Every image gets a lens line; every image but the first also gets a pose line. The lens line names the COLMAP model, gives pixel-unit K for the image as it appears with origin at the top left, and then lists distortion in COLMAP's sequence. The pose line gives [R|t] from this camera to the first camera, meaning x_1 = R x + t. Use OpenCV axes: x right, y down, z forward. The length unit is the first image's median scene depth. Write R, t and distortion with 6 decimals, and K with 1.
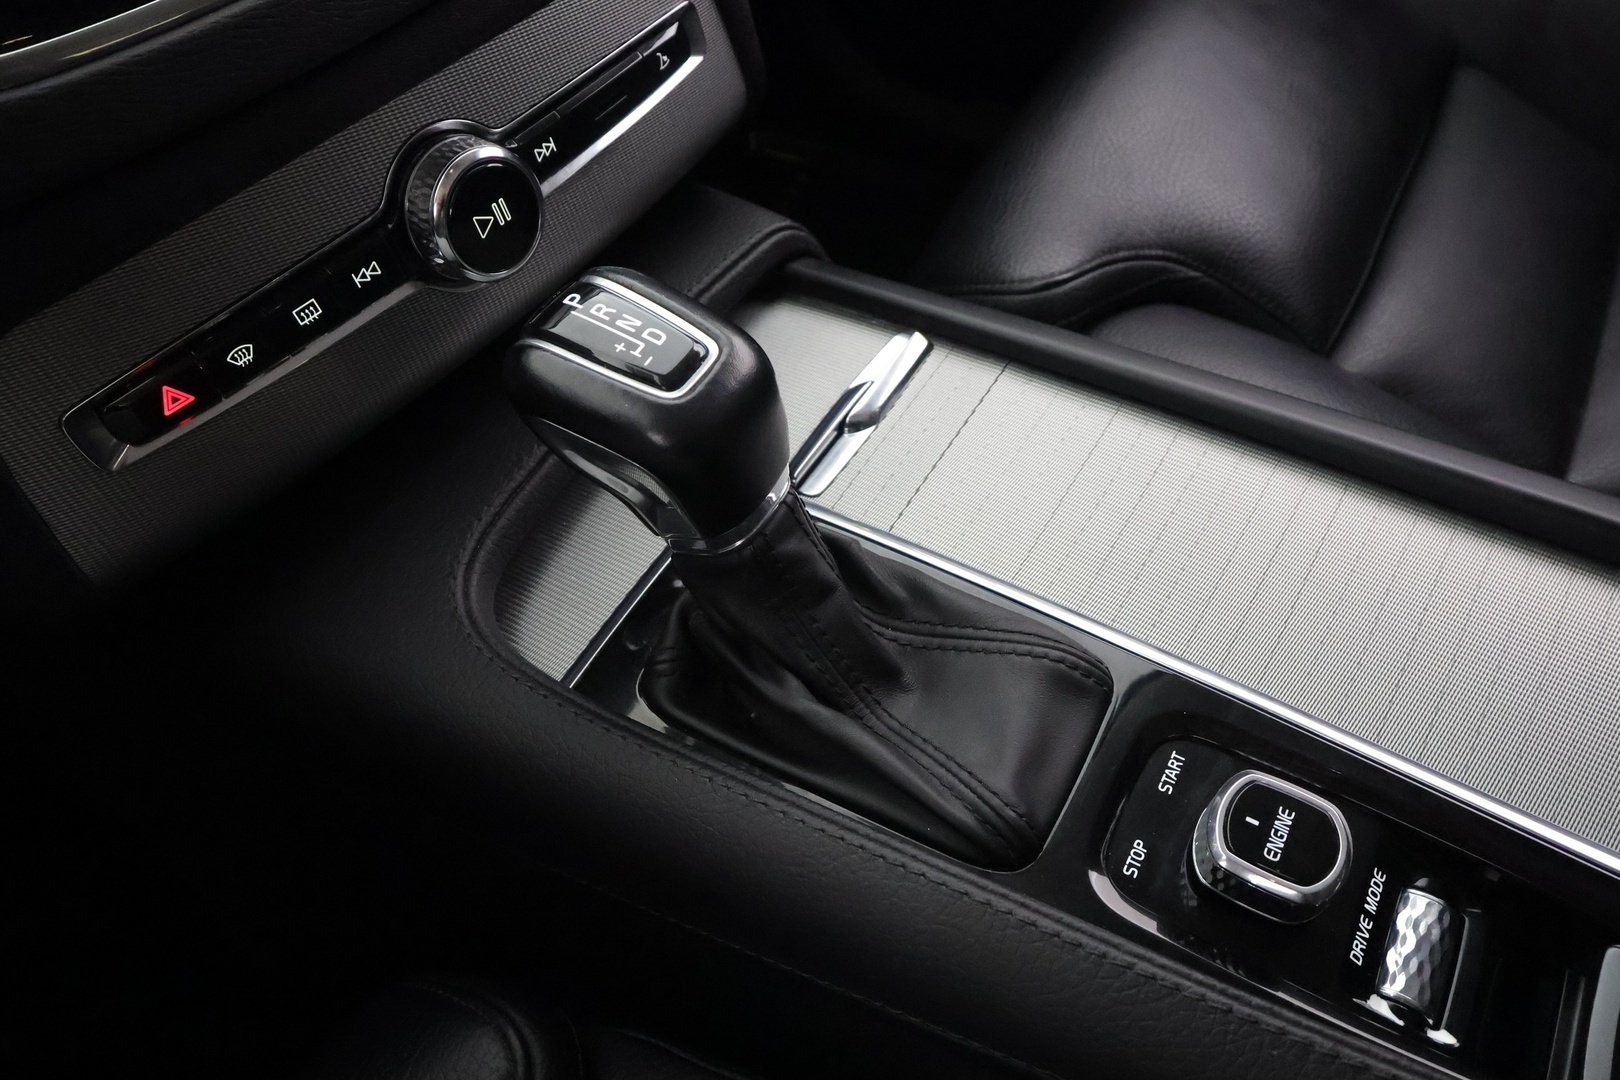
lens RADIAL K [[1100.4, 0, 810.0], [0, 1100.4, 540.0], [0, 0, 1]] dist [0.049489, -0.043859]
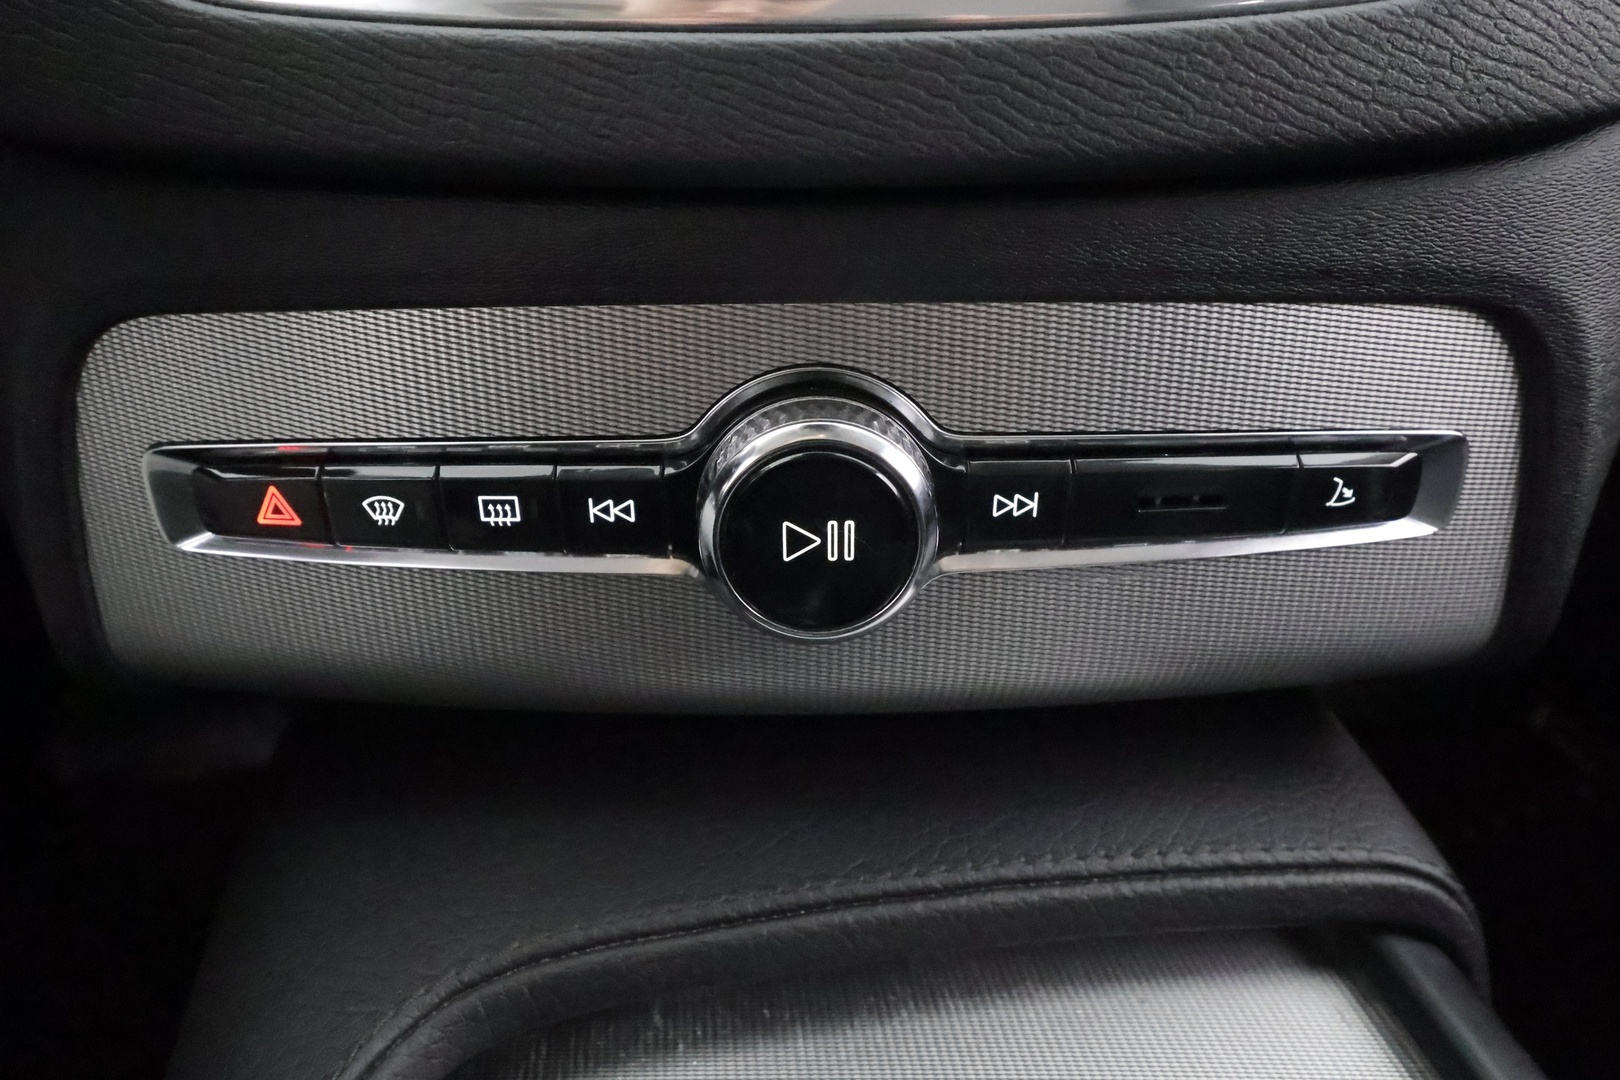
lens RADIAL K [[1056.1, 0, 808.8], [0, 1056.1, 548.8], [0, 0, 1]] dist [-0.000871, -0.001288]
pose [[0.624105, 0.479087, -0.617227, 0.039351], [-0.645828, 0.760929, -0.062397, -0.257401], [0.439772, 0.437564, 0.784307, 0.599075]]
